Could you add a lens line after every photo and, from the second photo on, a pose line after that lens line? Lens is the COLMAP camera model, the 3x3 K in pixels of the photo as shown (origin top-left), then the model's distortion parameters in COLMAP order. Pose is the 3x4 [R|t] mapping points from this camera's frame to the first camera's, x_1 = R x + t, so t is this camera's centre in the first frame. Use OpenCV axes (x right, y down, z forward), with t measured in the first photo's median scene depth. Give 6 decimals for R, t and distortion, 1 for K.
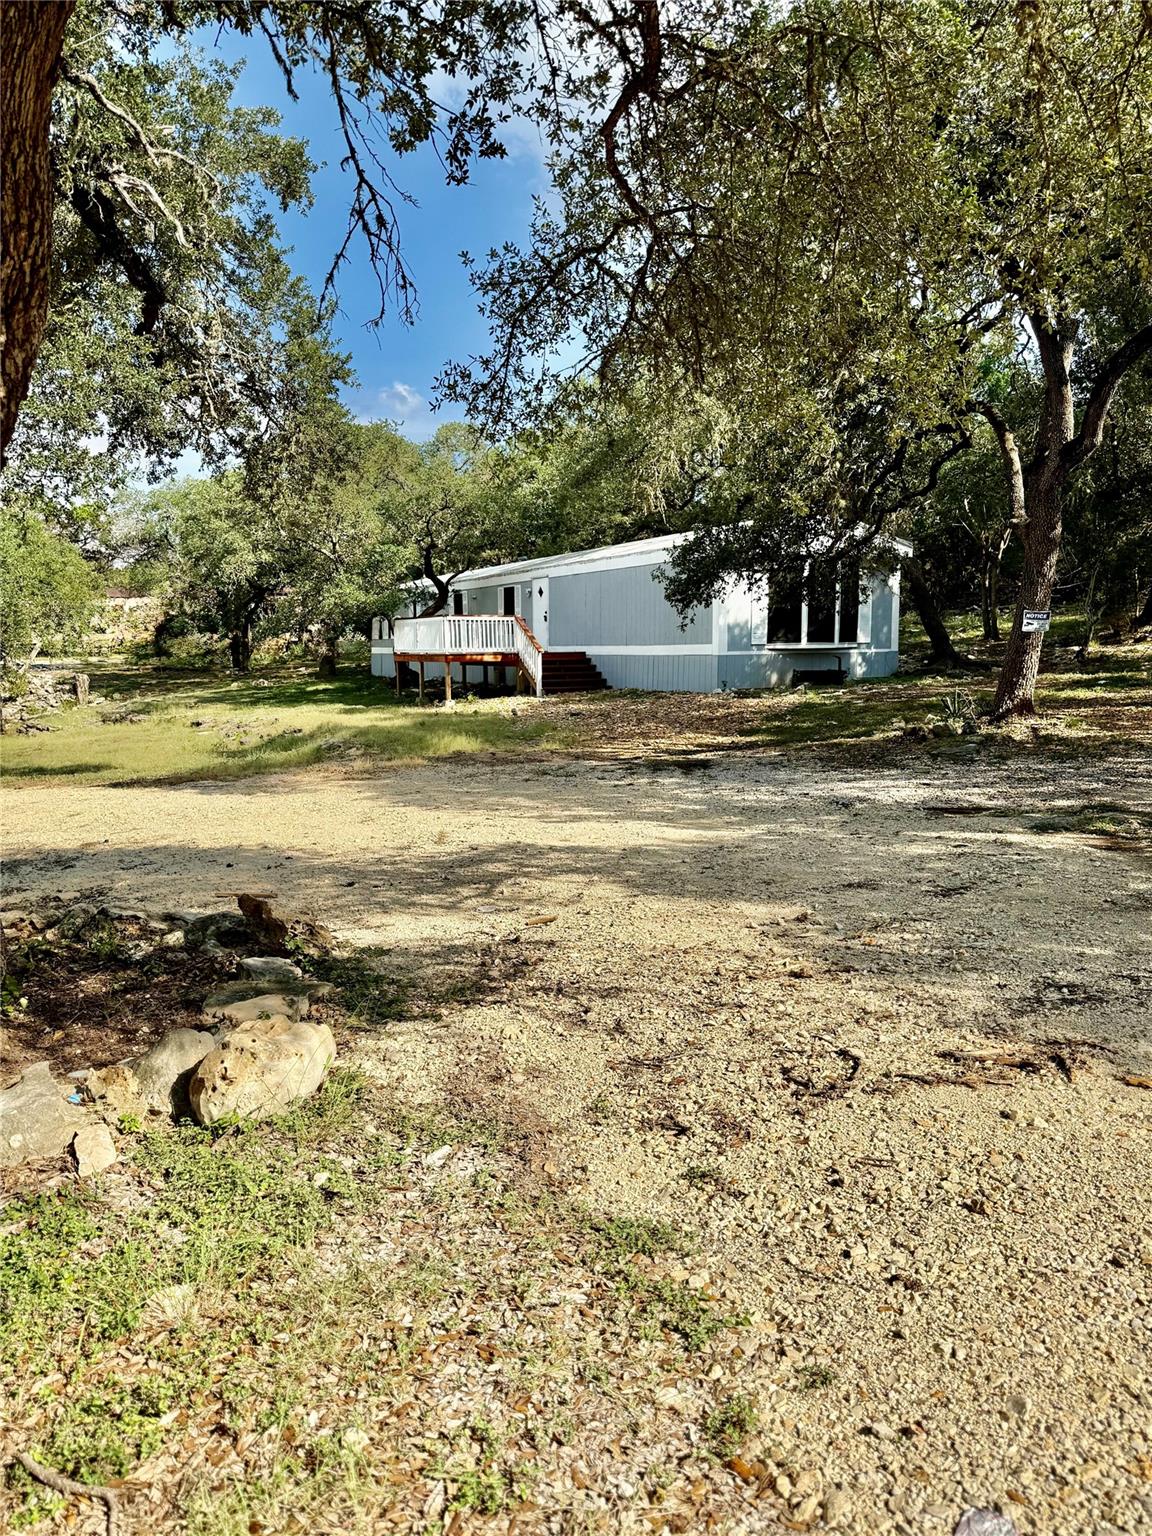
lens RADIAL K [[1065.7, 0, 570.3], [0, 1065.7, 768.7], [0, 0, 1]] dist [0.177940, -0.379079]
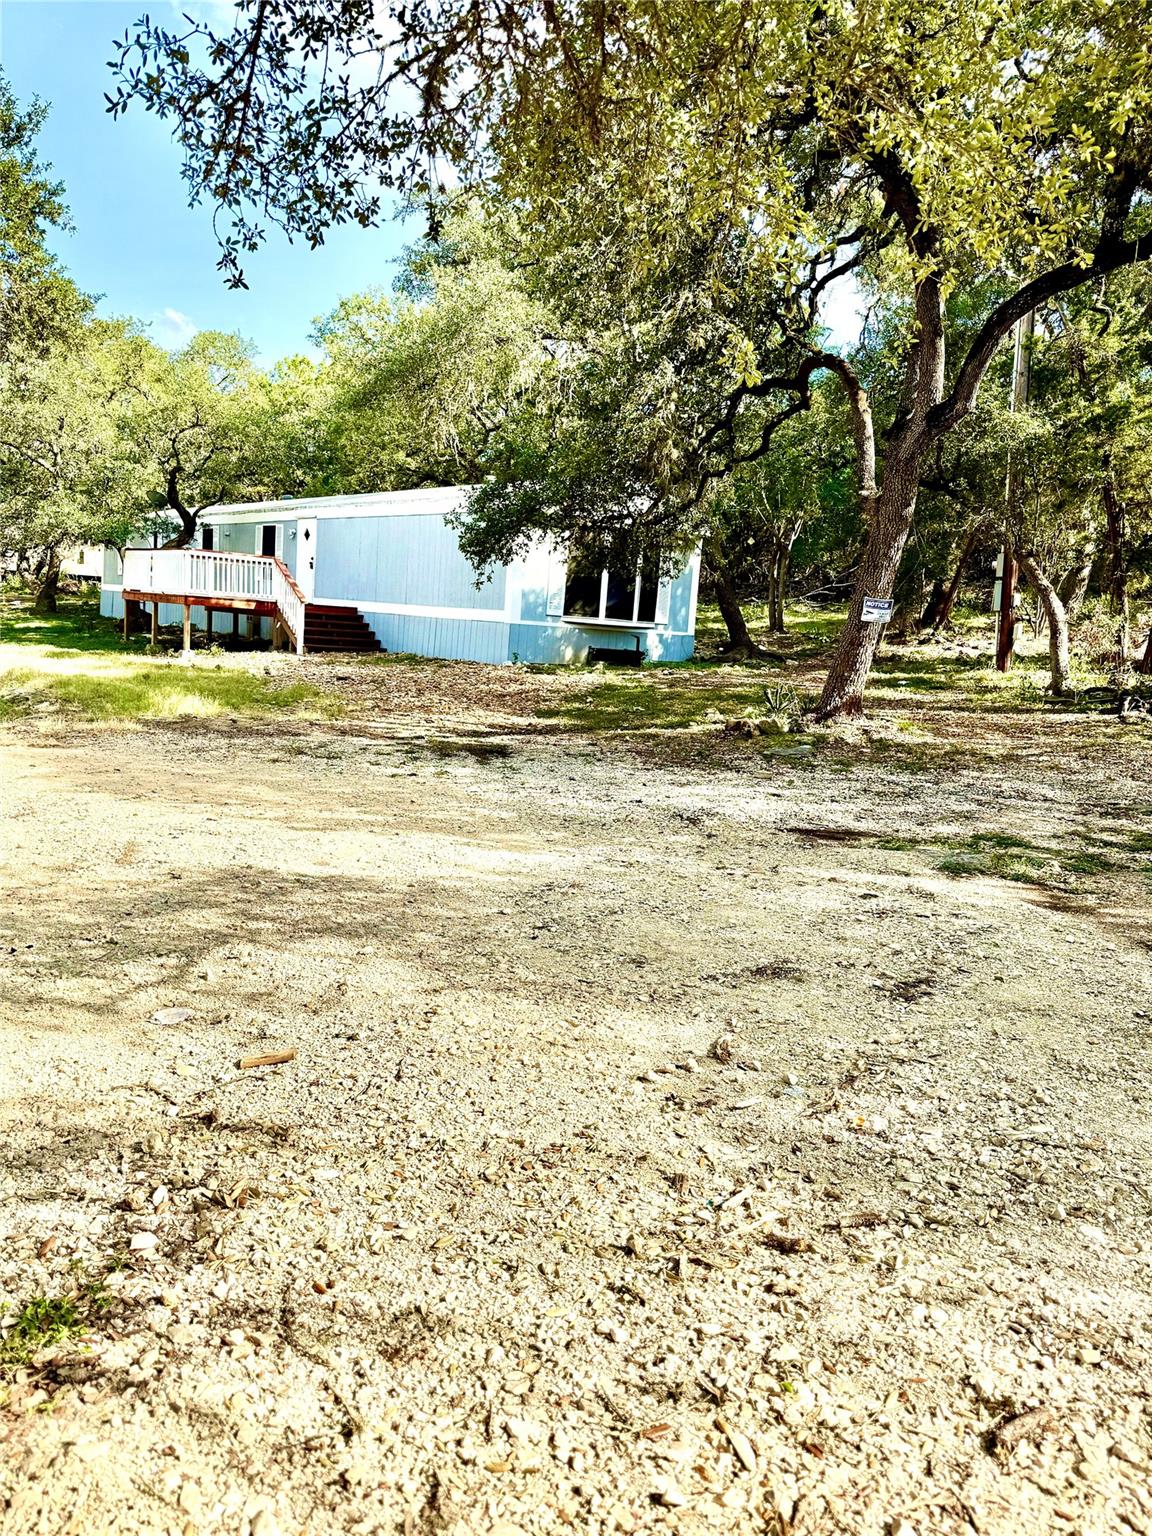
lens RADIAL K [[1065.7, 0, 570.3], [0, 1065.7, 768.7], [0, 0, 1]] dist [0.177940, -0.379079]
pose [[0.974830, 0.049300, 0.217432, -0.001183], [-0.055229, 0.998247, 0.021274, -0.008266], [-0.216002, -0.032747, 0.975844, 0.138139]]
